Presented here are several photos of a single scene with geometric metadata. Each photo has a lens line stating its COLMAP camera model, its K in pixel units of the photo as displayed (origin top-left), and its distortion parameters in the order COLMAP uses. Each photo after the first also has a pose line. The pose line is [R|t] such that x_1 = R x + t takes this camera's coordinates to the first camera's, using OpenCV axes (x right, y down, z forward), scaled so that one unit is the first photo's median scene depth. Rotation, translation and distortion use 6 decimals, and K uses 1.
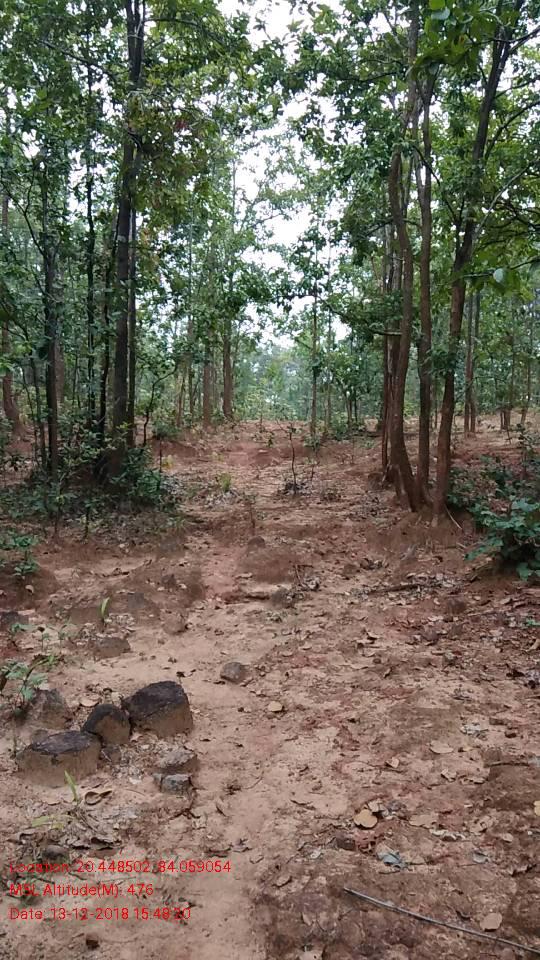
lens RADIAL K [[740.9, 0, 270.0], [0, 740.9, 480.0], [0, 0, 1]] dist [0.101793, -0.197873]
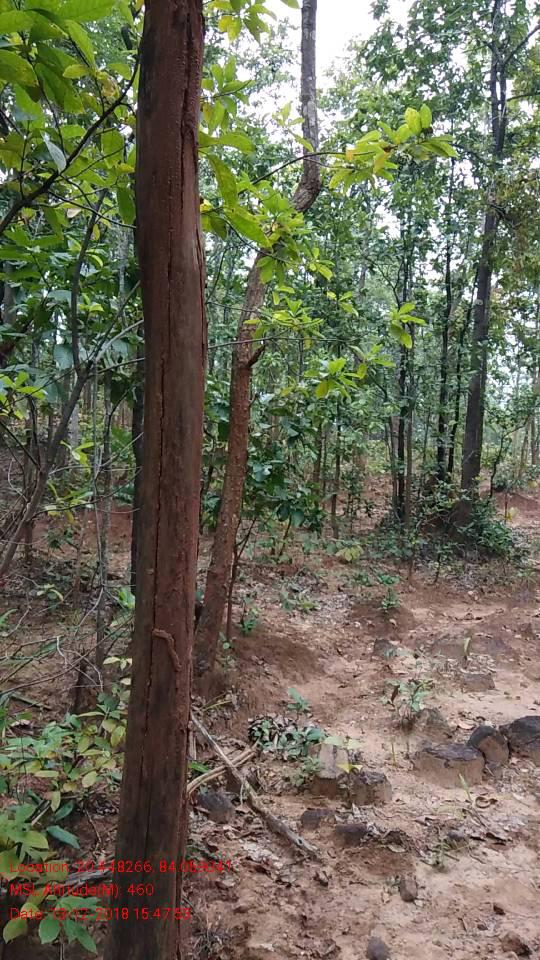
lens RADIAL K [[740.9, 0, 270.0], [0, 740.9, 480.0], [0, 0, 1]] dist [0.101793, -0.197873]
pose [[0.908247, 0.020652, -0.417924, -0.035703], [-0.048835, 0.997187, -0.056854, 0.007187], [0.415574, 0.072047, 0.906701, -0.124415]]
